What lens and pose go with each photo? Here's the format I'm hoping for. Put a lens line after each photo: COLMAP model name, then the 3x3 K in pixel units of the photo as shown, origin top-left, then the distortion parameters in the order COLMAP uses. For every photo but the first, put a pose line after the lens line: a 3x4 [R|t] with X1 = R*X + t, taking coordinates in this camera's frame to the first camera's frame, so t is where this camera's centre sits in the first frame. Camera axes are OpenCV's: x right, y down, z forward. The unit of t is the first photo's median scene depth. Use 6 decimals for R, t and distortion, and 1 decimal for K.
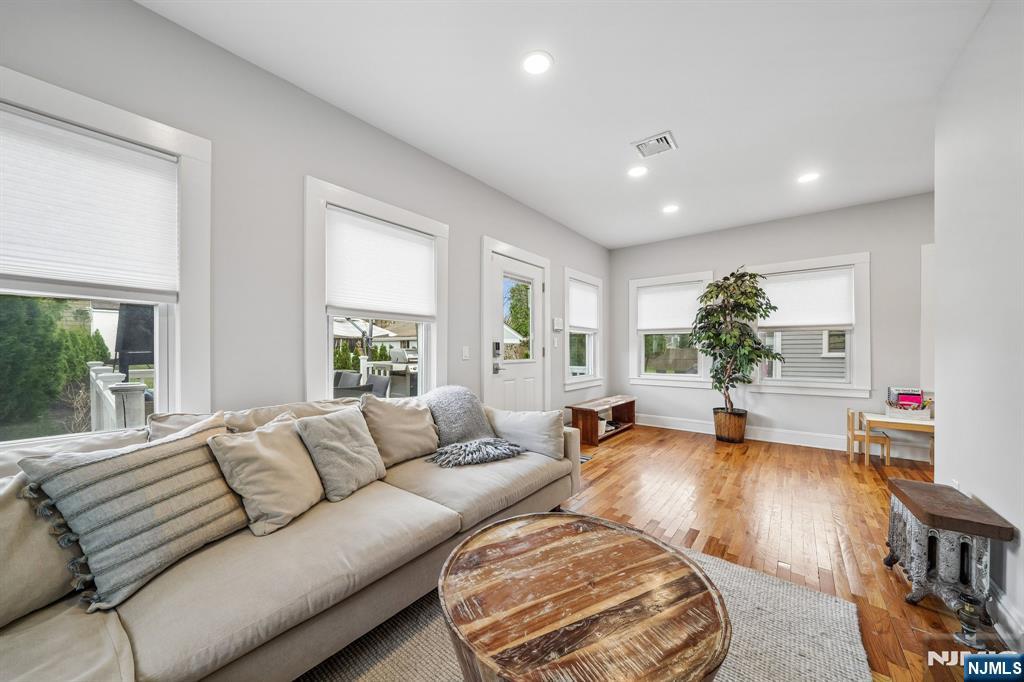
lens RADIAL K [[356.2, 0, 505.2], [0, 356.2, 348.6], [0, 0, 1]] dist [-0.007928, 0.001124]
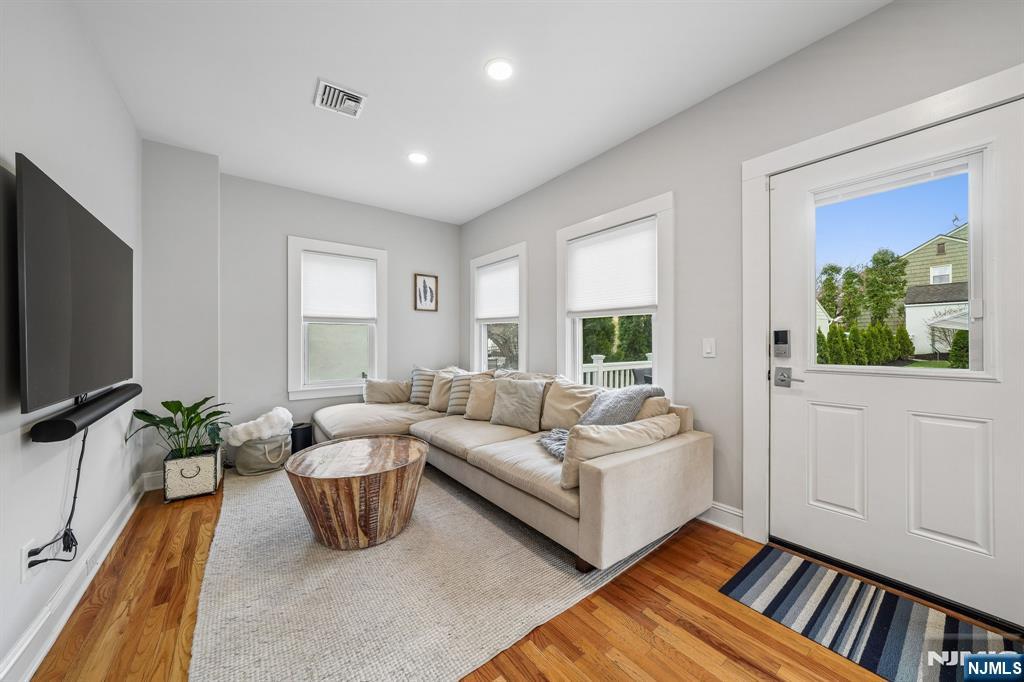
lens RADIAL K [[356.2, 0, 506.8], [0, 356.2, 343.6], [0, 0, 1]] dist [-0.007928, 0.001124]
pose [[-0.236149, -0.001795, -0.971715, 0.713101], [-0.002460, 0.999996, -0.001249, 0.005211], [0.971714, 0.002096, -0.236152, 0.821875]]
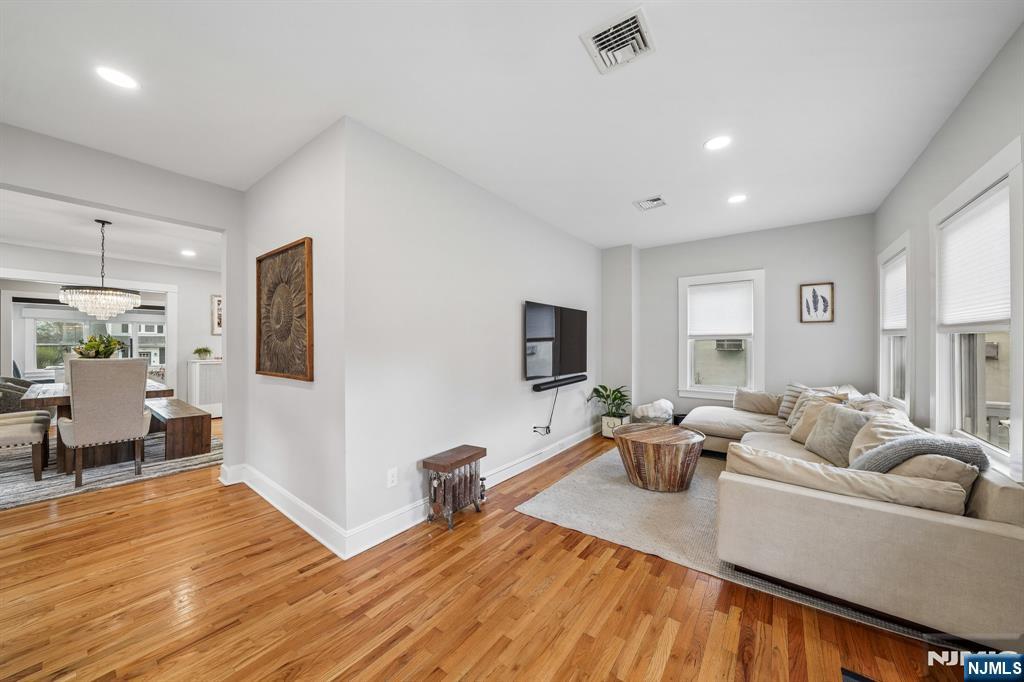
lens RADIAL K [[356.2, 0, 513.1], [0, 356.2, 343.0], [0, 0, 1]] dist [-0.007928, 0.001124]
pose [[-0.999049, -0.003834, -0.043430, 0.571216], [-0.003825, 0.999993, -0.000295, -0.049255], [0.043431, -0.000129, -0.999056, 1.455116]]
